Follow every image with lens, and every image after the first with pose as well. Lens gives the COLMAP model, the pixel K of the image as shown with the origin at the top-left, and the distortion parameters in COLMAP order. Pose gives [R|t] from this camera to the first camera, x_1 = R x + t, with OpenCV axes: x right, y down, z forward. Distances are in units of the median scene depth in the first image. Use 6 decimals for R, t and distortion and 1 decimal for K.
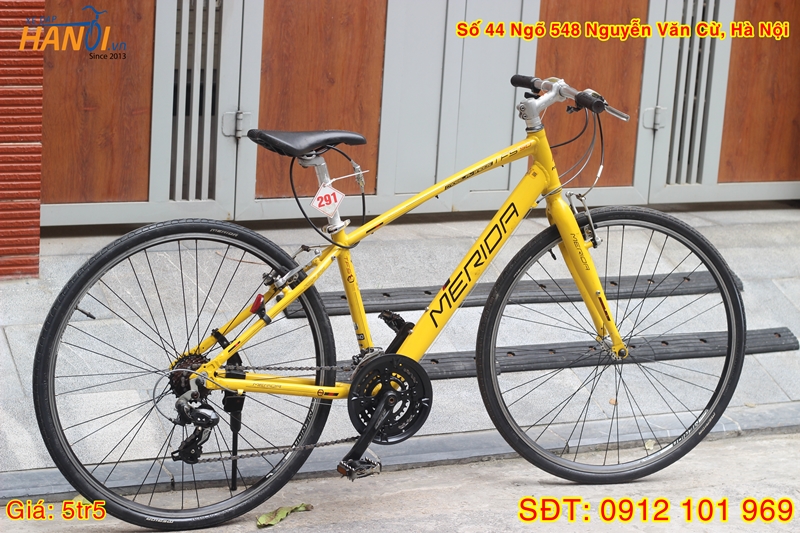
lens RADIAL K [[1942.8, 0, 398.5], [0, 1942.8, 264.1], [0, 0, 1]] dist [-0.057177, 0.000000]
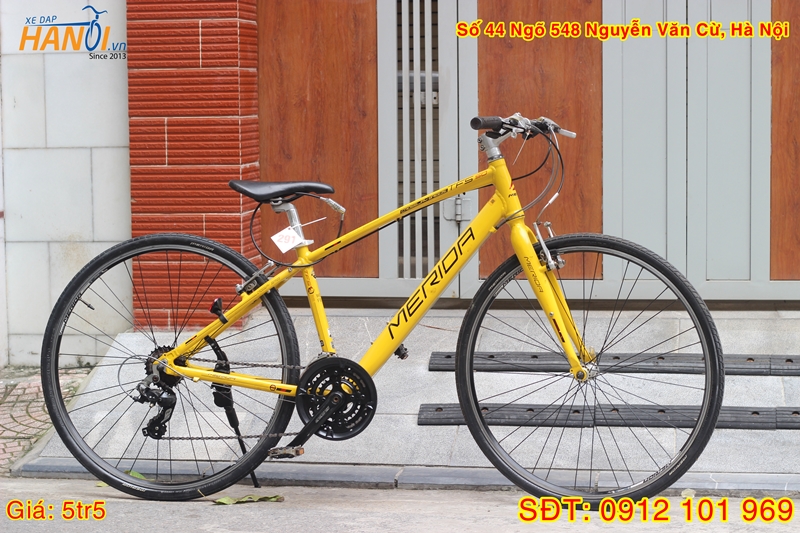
lens RADIAL K [[1942.8, 0, 371.1], [0, 1942.8, 285.4], [0, 0, 1]] dist [-0.057177, 0.000000]
pose [[0.821693, -0.013009, -0.569782, 0.626417], [-0.069590, 0.989969, -0.122960, 0.136407], [0.565666, 0.140686, 0.812545, 0.098944]]
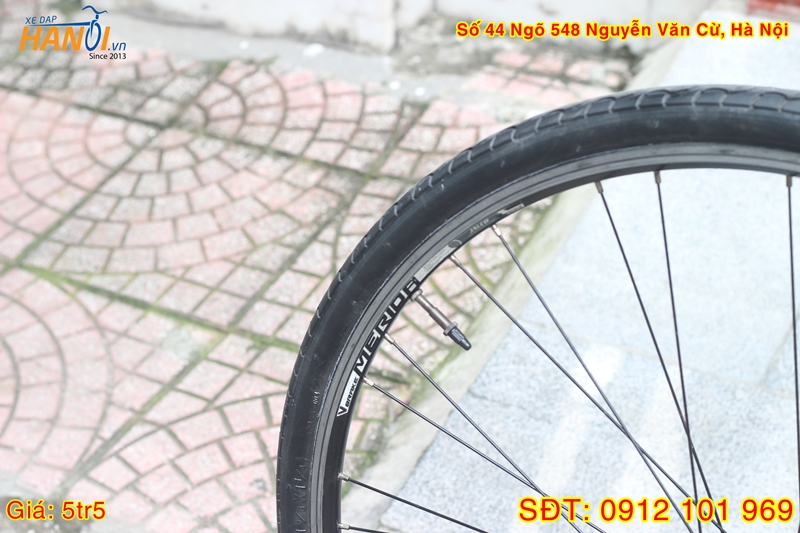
lens RADIAL K [[1942.8, 0, 399.2], [0, 1942.8, 265.4], [0, 0, 1]] dist [-0.057177, 0.000000]
pose [[0.571961, 0.350038, -0.741845, 0.046896], [-0.154137, 0.934132, 0.321929, -0.069490], [0.805669, -0.069785, 0.588241, 0.754338]]
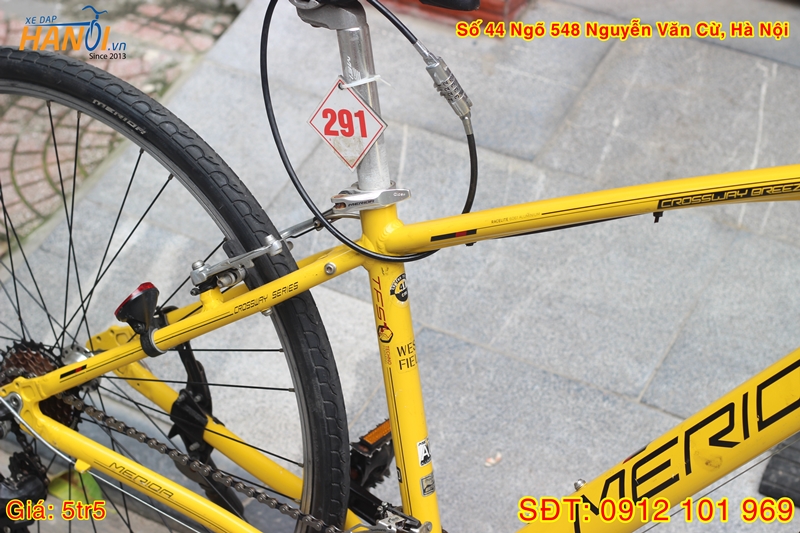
lens RADIAL K [[1942.8, 0, 401.6], [0, 1942.8, 267.3], [0, 0, 1]] dist [-0.057177, 0.000000]
pose [[0.557716, 0.406373, -0.723750, 0.244903], [-0.201819, 0.912178, 0.356652, -0.138917], [0.805122, -0.052844, 0.590750, 0.748481]]
